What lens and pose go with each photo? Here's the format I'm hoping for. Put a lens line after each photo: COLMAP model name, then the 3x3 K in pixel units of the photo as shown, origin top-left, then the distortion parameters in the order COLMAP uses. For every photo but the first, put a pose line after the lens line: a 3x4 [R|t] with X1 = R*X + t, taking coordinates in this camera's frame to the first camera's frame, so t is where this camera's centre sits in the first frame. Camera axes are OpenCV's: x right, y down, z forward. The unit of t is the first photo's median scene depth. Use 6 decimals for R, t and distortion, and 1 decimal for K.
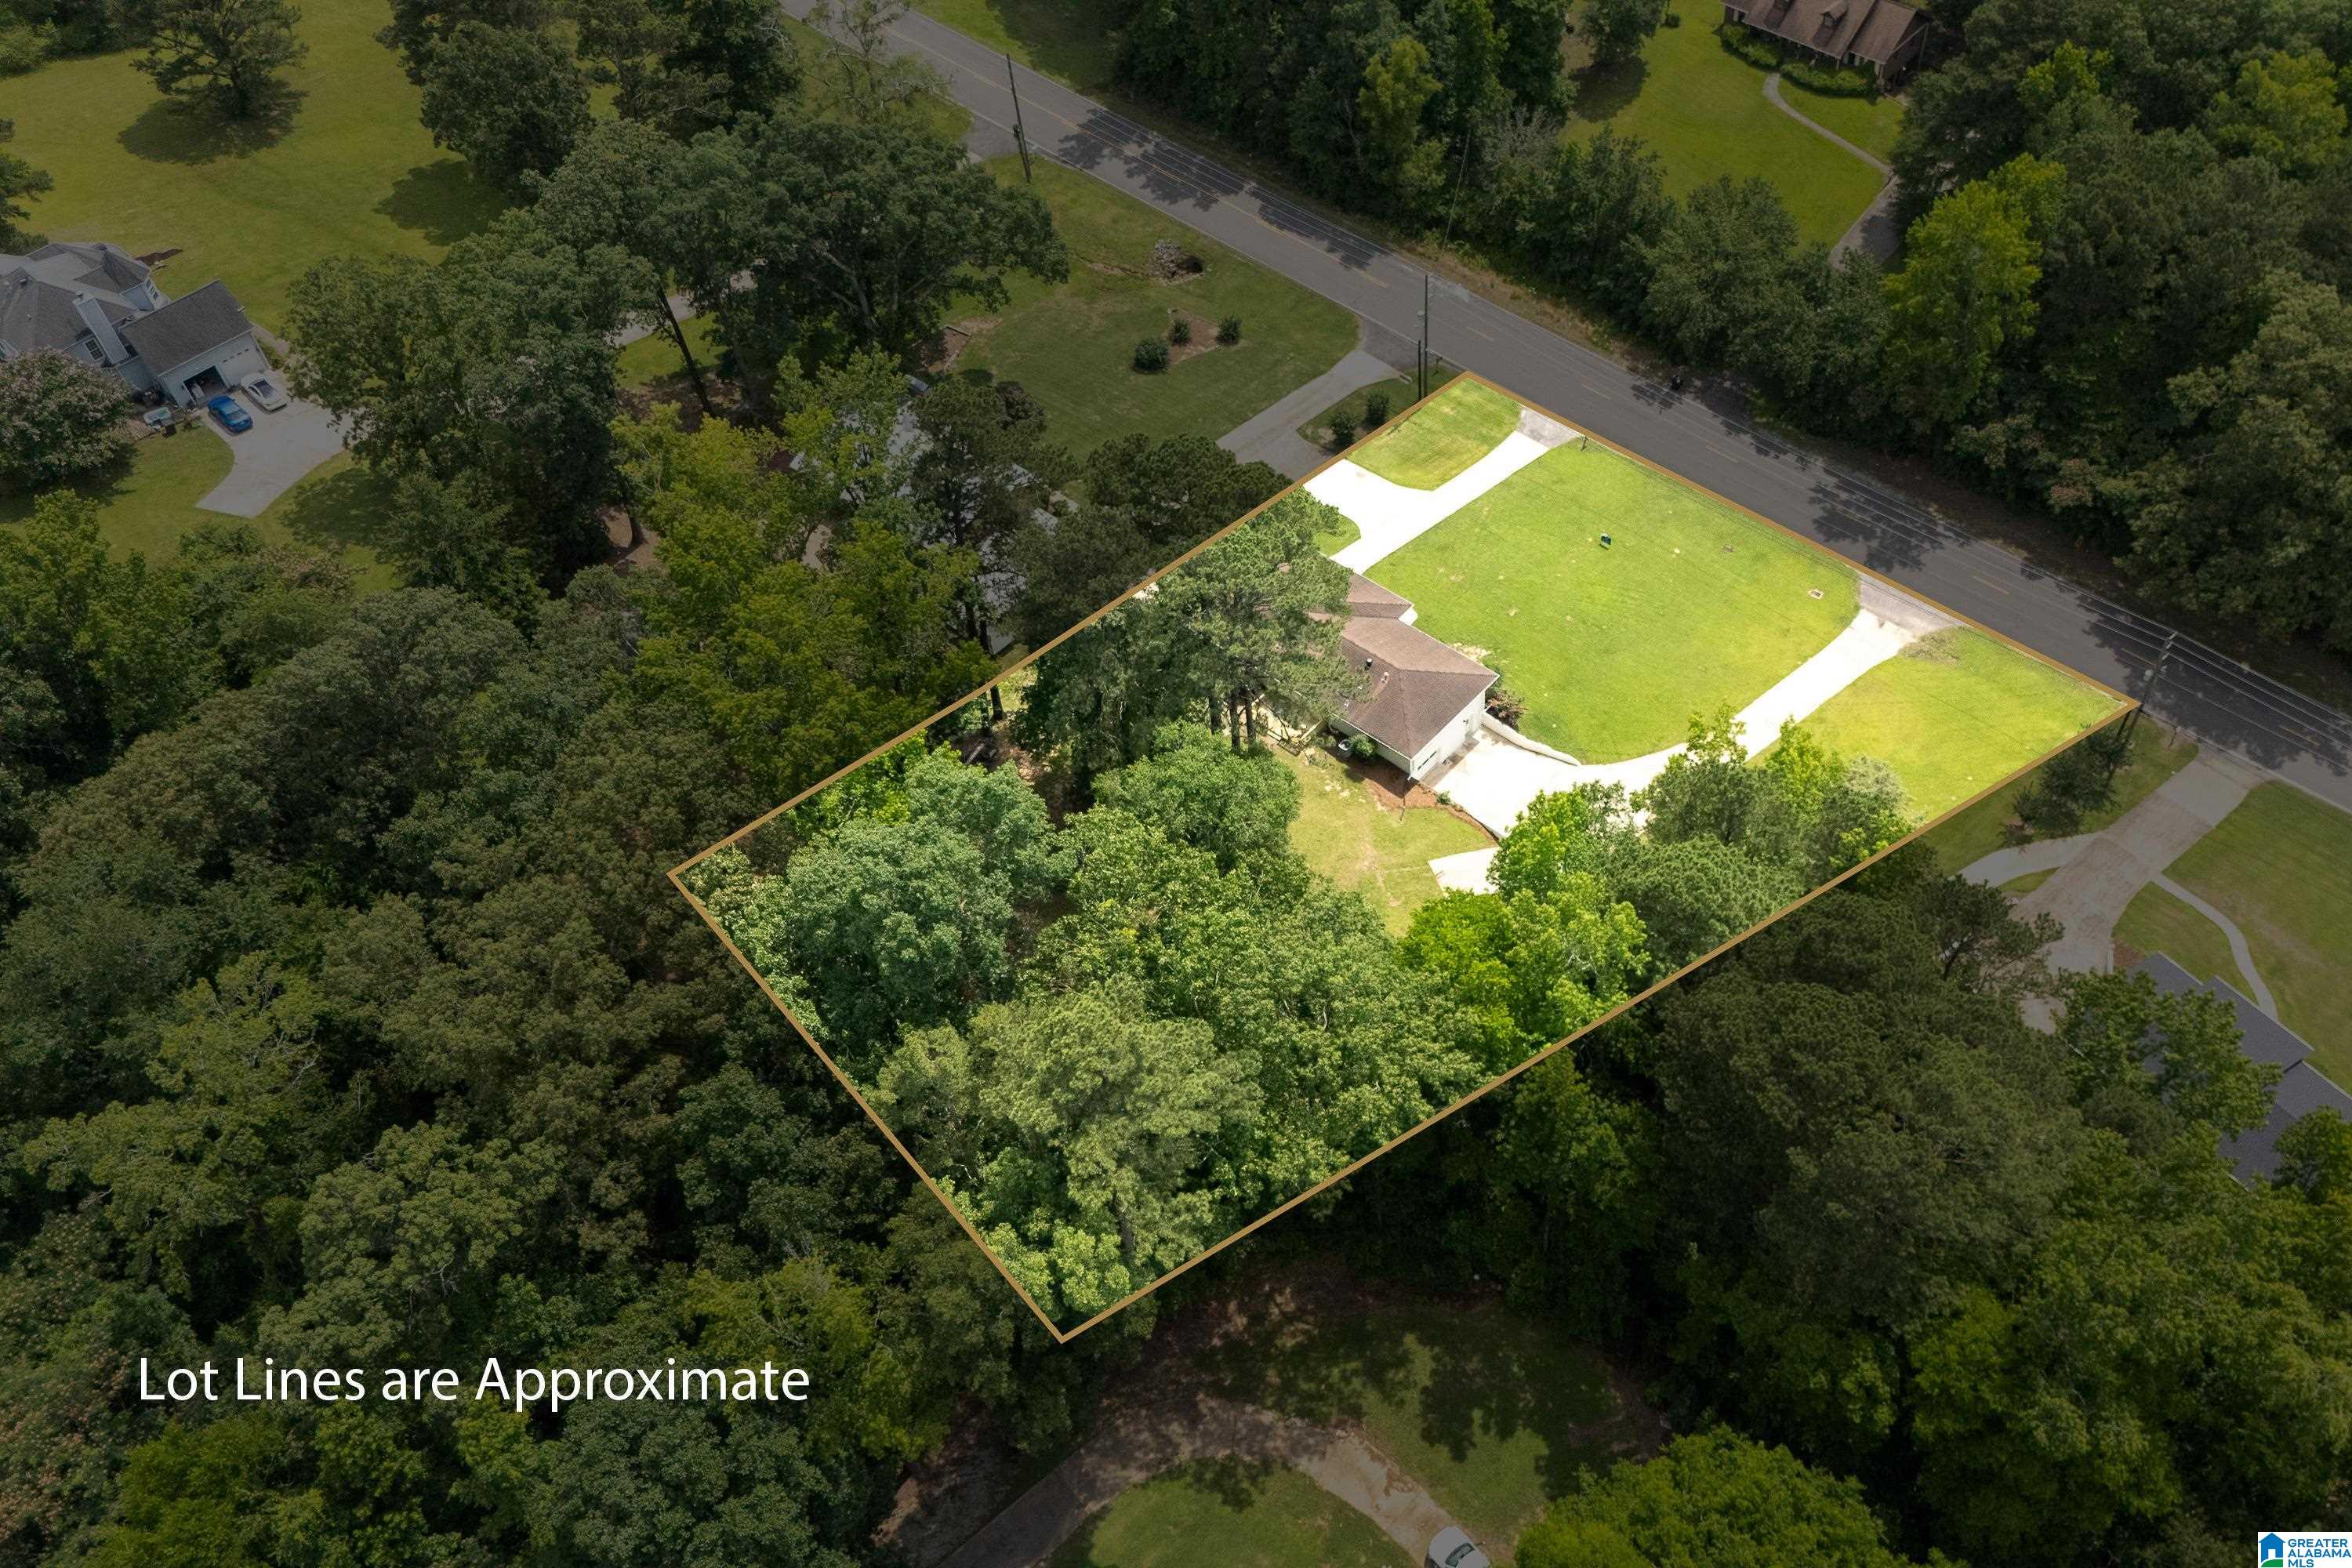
lens RADIAL K [[2055.0, 0, 1373.8], [0, 2055.0, 796.5], [0, 0, 1]] dist [0.078334, -0.091129]
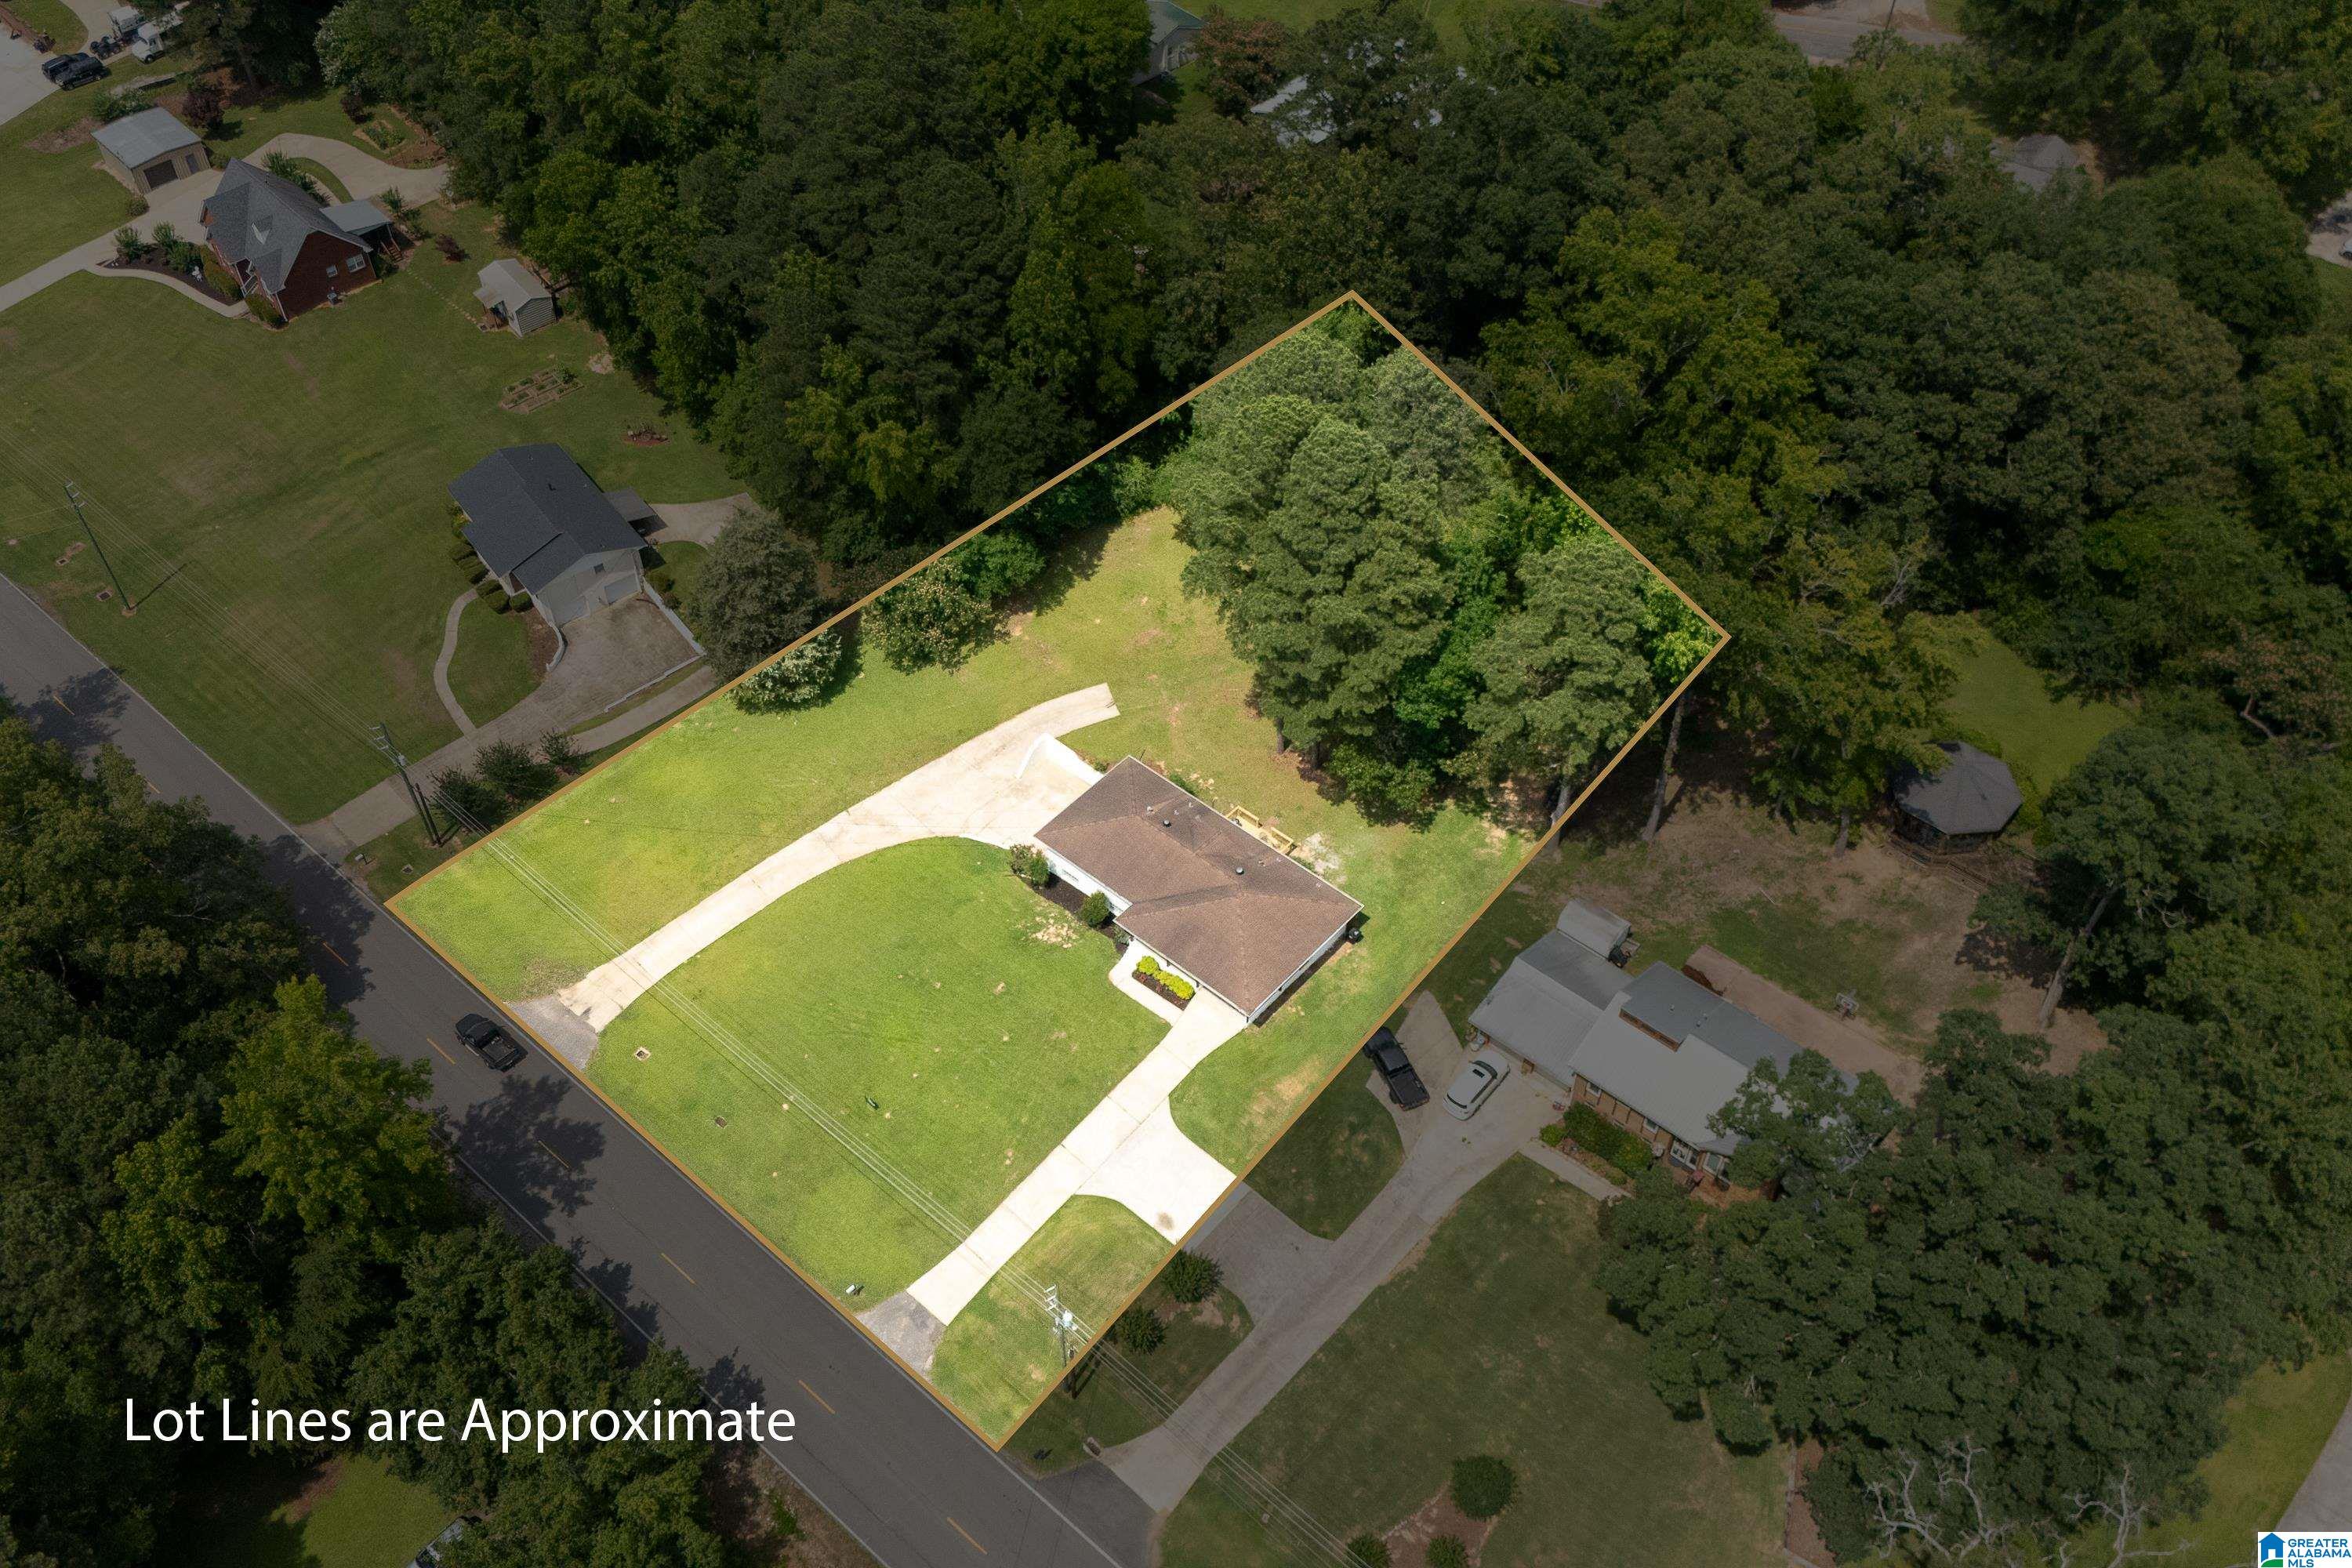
lens RADIAL K [[2055.0, 0, 1098.6], [0, 2055.0, 792.7], [0, 0, 1]] dist [0.078334, -0.091129]
pose [[-0.997585, -0.016531, 0.067466, -0.030671], [0.069144, -0.143511, 0.987230, -0.891163], [-0.006637, 0.989511, 0.144308, 0.743806]]
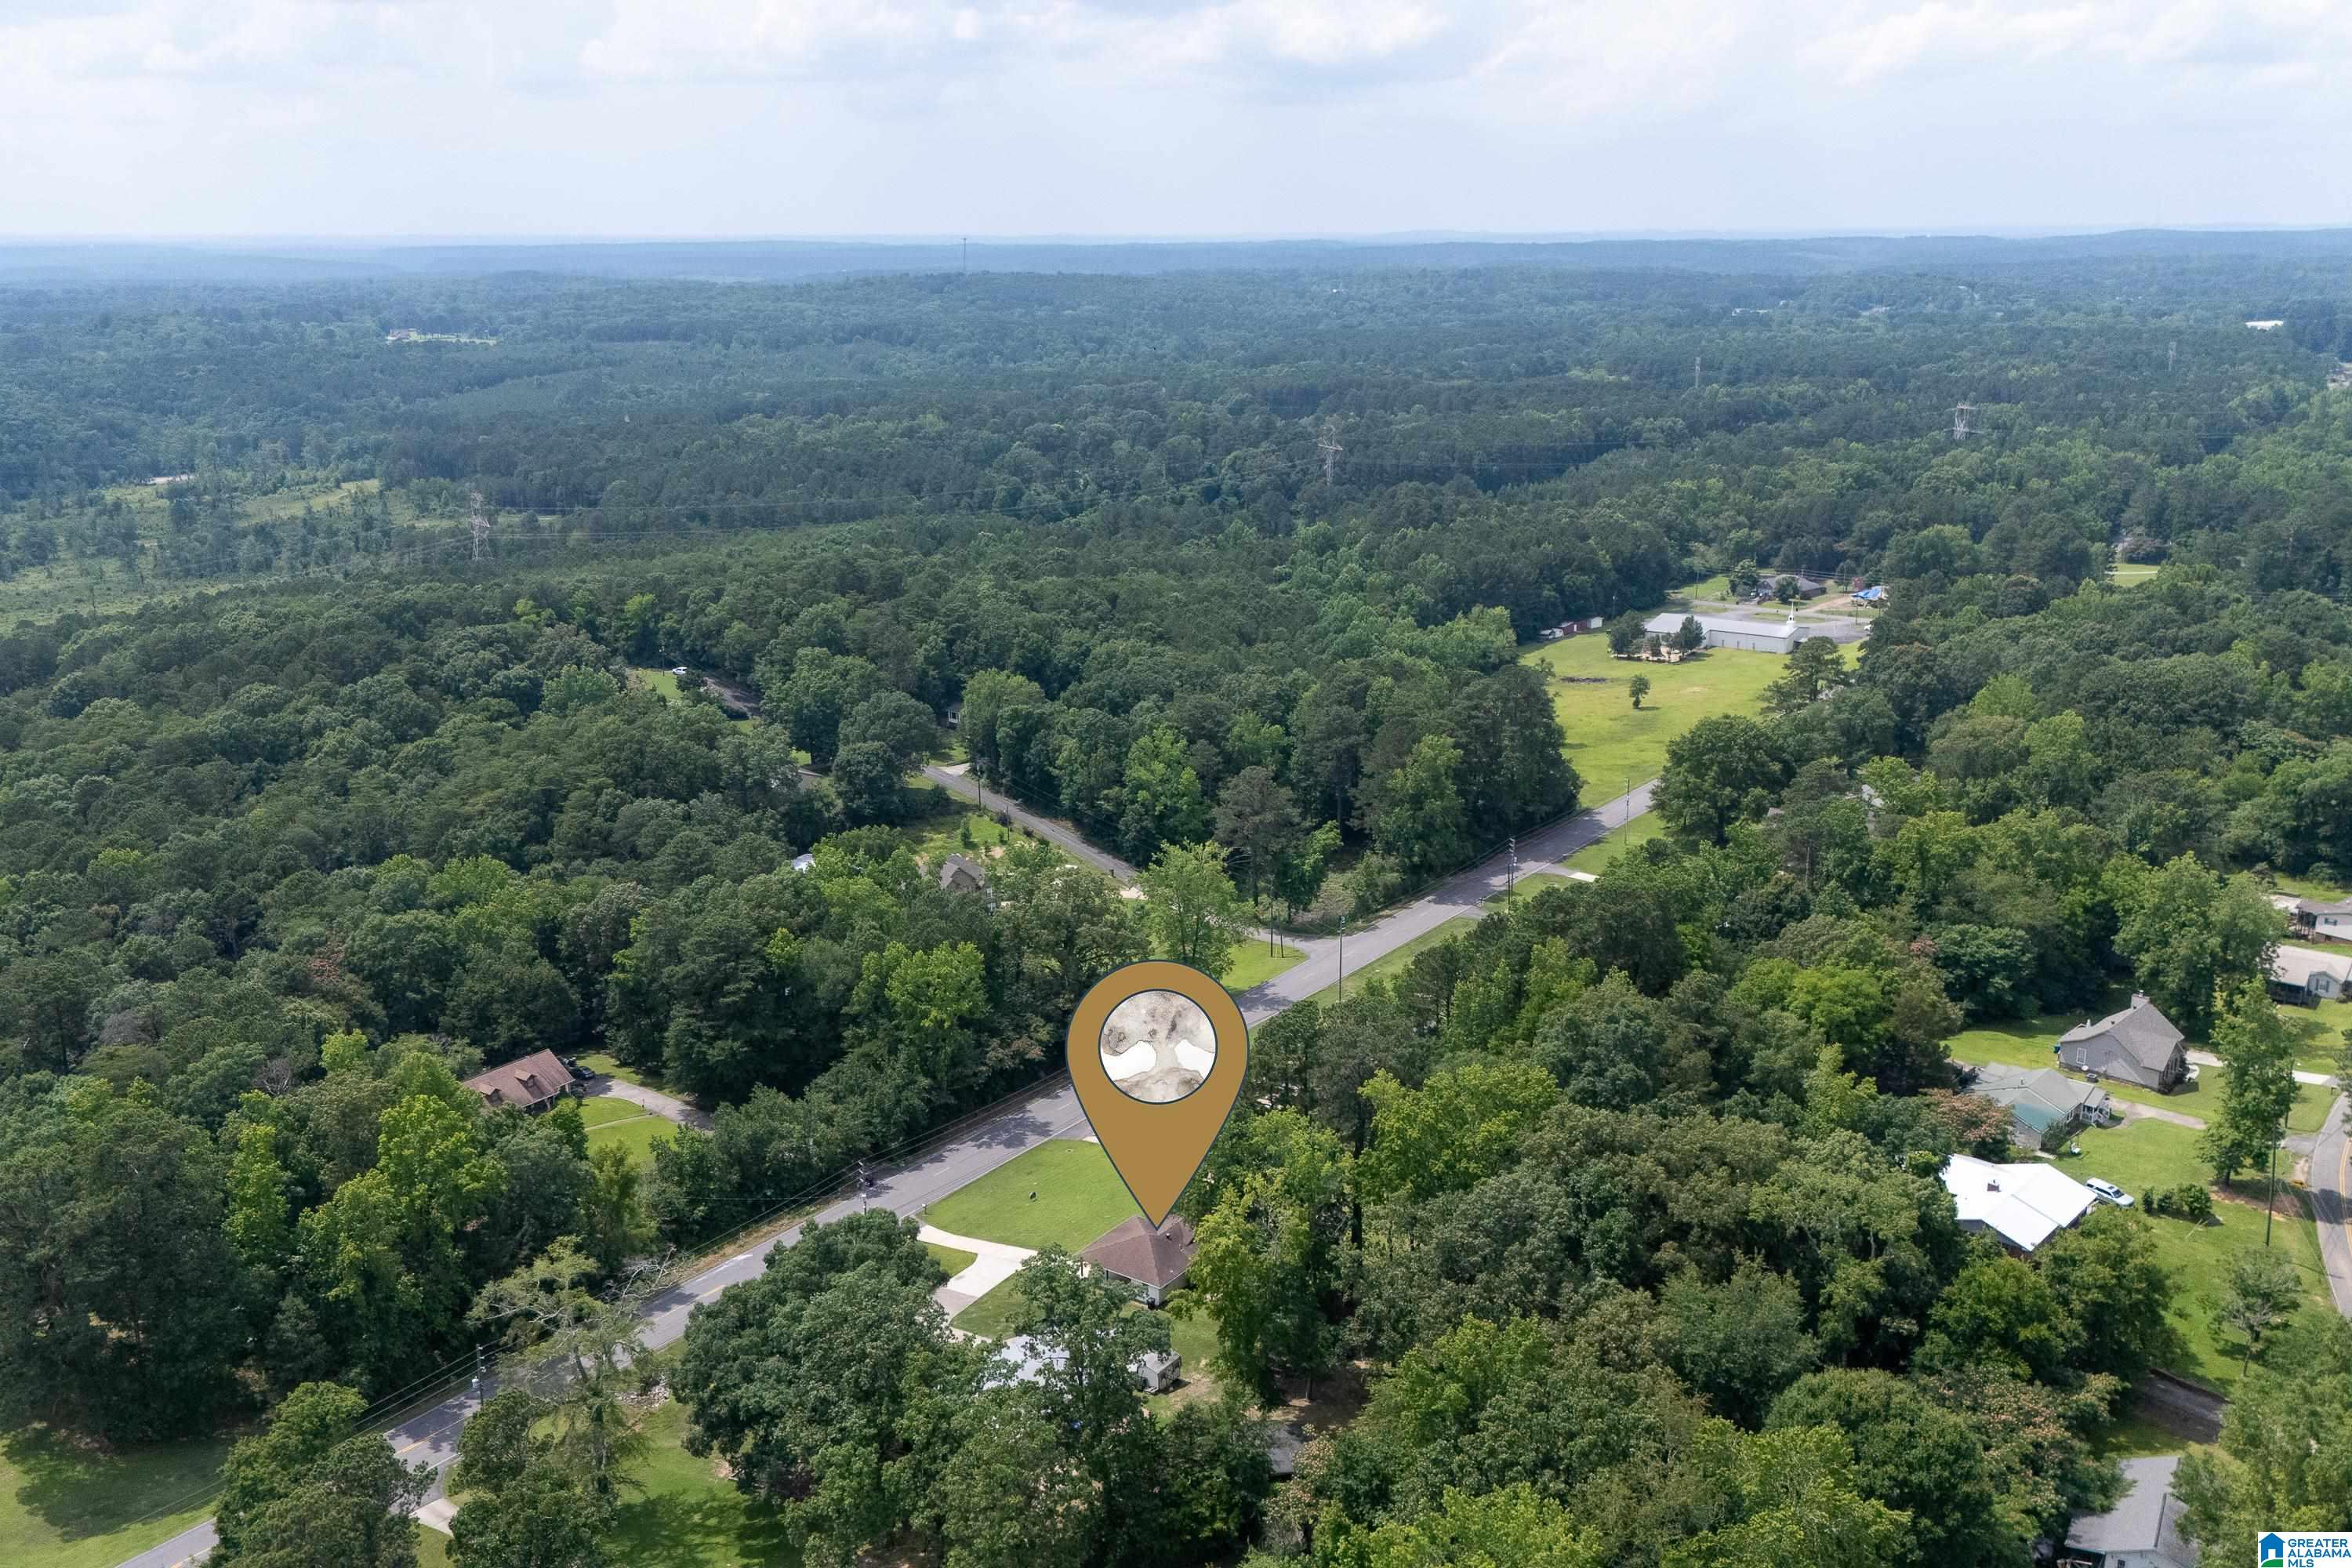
lens RADIAL K [[2055.0, 0, 1184.6], [0, 2055.0, 780.4], [0, 0, 1]] dist [0.078334, -0.091129]
pose [[-0.063086, -0.242011, 0.968221, -1.271870], [0.771913, 0.603102, 0.201043, -0.520347], [-0.632590, 0.760065, 0.148764, 0.458217]]
